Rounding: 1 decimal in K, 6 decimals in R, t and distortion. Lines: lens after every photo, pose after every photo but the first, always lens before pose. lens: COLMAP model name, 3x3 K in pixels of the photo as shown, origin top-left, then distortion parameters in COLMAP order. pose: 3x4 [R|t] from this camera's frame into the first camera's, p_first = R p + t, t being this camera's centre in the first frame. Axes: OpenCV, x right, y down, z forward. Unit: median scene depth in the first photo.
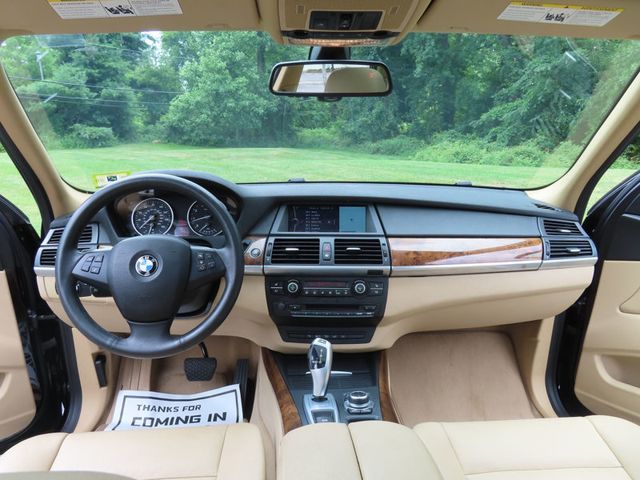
lens RADIAL K [[457.4, 0, 319.2], [0, 457.4, 238.8], [0, 0, 1]] dist [-0.015294, 0.013669]
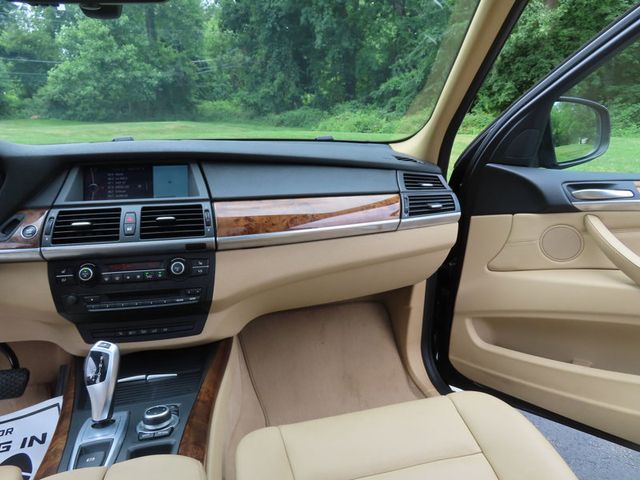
lens RADIAL K [[457.4, 0, 318.8], [0, 457.4, 238.9], [0, 0, 1]] dist [-0.015294, 0.013669]
pose [[0.980287, -0.066451, 0.186070, 0.138662], [0.055878, 0.996541, 0.061510, 0.017958], [-0.189514, -0.049900, 0.980609, 0.141954]]
